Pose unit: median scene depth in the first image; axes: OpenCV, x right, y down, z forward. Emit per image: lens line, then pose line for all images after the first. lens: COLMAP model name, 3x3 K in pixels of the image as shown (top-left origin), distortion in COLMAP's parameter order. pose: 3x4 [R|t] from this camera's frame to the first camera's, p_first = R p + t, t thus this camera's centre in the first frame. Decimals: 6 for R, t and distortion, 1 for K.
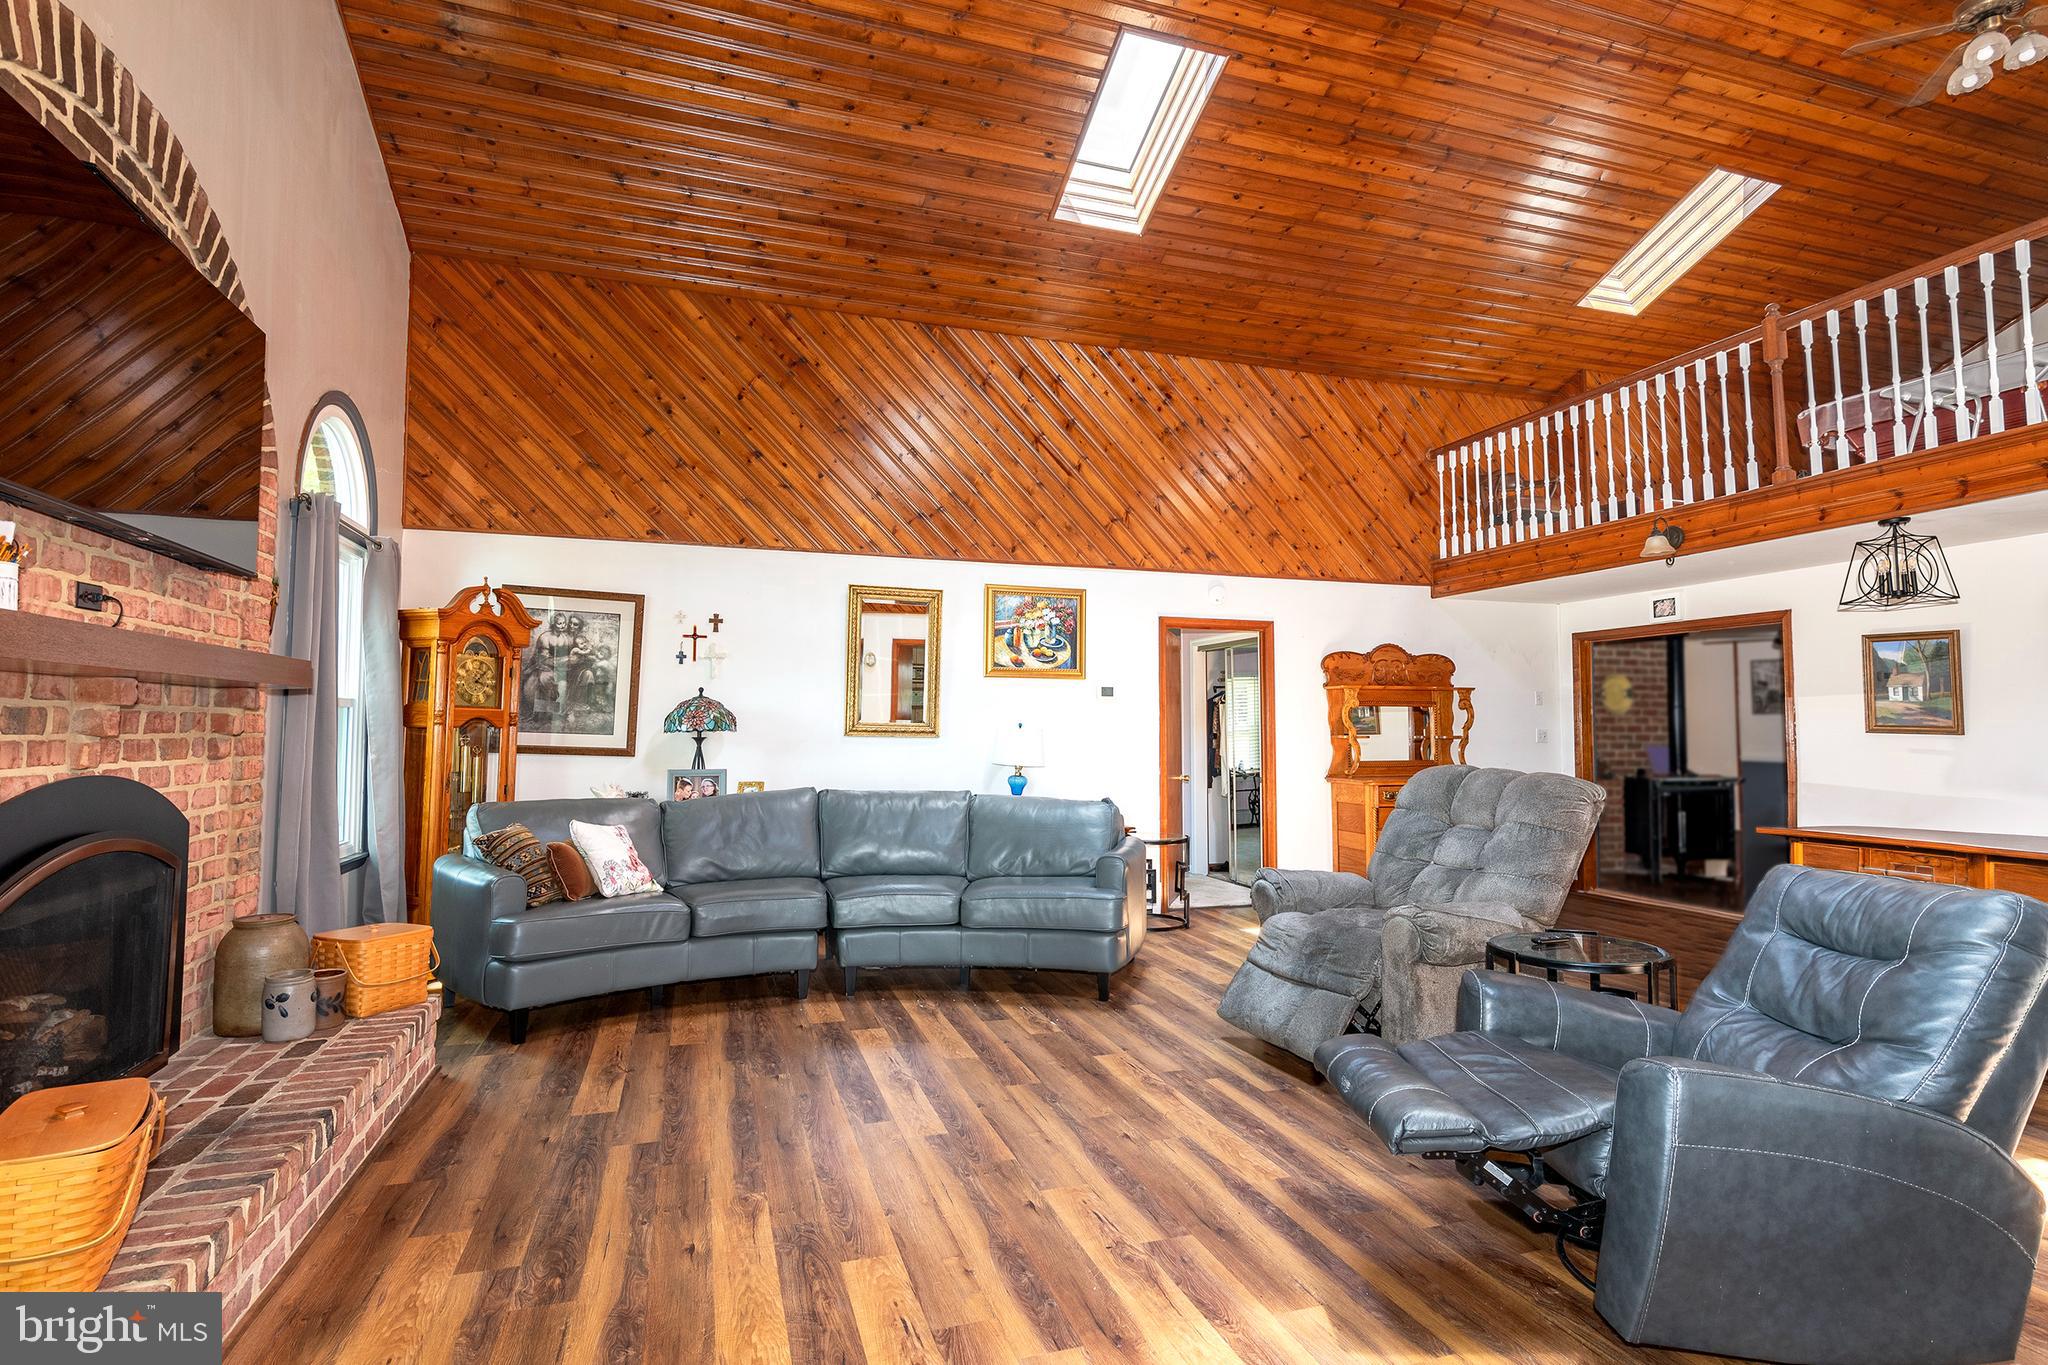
lens RADIAL K [[981.4, 0, 1020.8], [0, 981.4, 718.4], [0, 0, 1]] dist [0.000361, -0.000072]
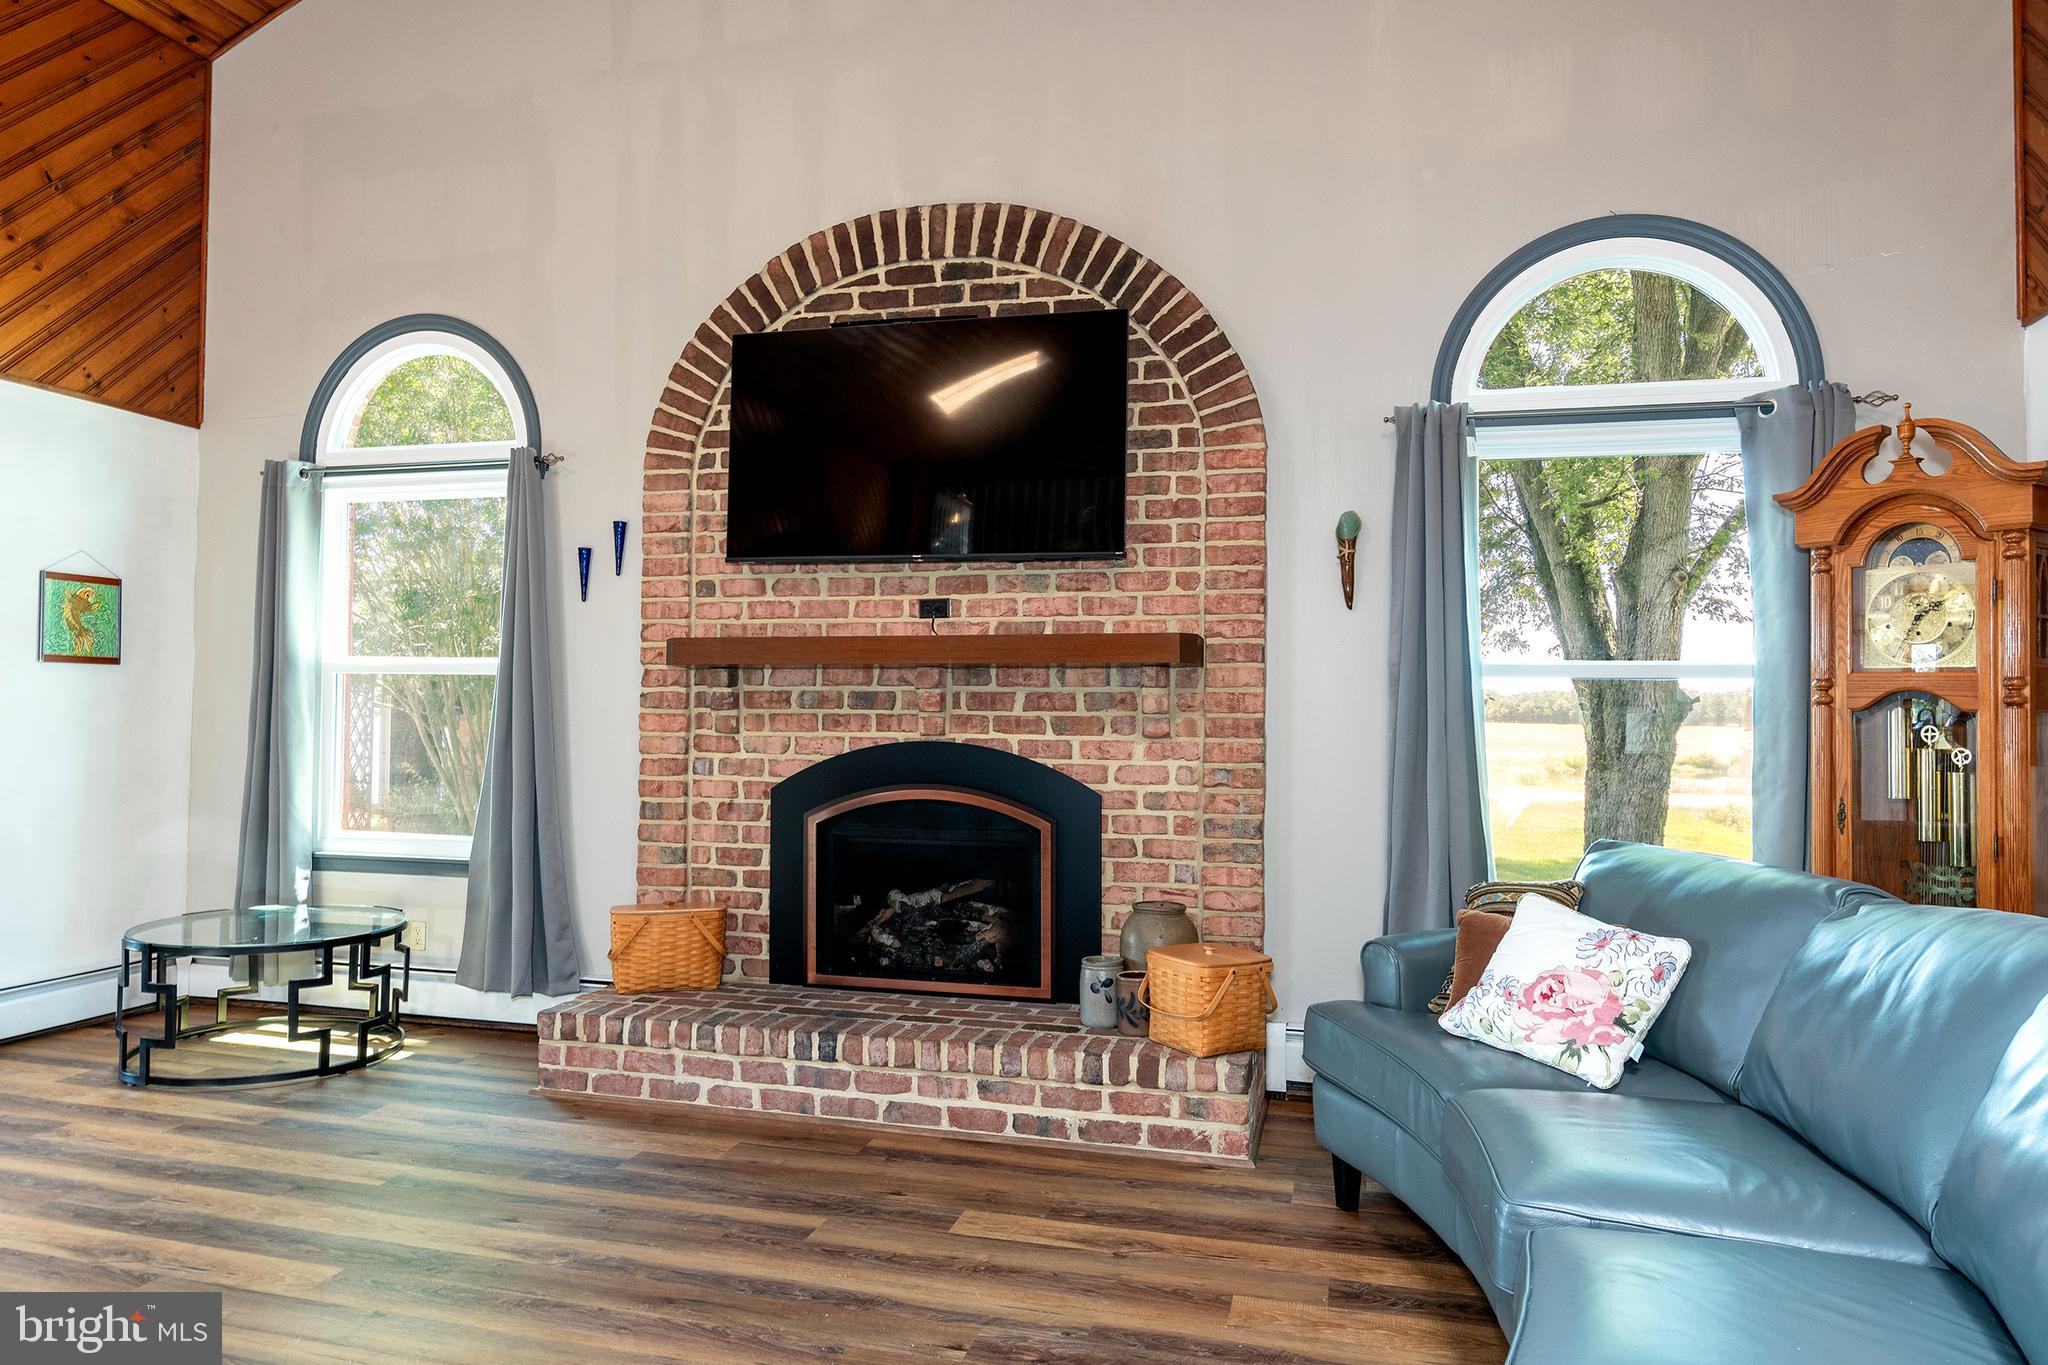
lens RADIAL K [[1283.6, 0, 1019.3], [0, 1283.6, 686.1], [0, 0, 1]] dist [-0.005758, -0.002134]
pose [[-0.519851, -0.020160, -0.854019, 0.323828], [0.000407, 0.999716, -0.023847, 0.016180], [0.854257, -0.012744, -0.519695, 1.317657]]
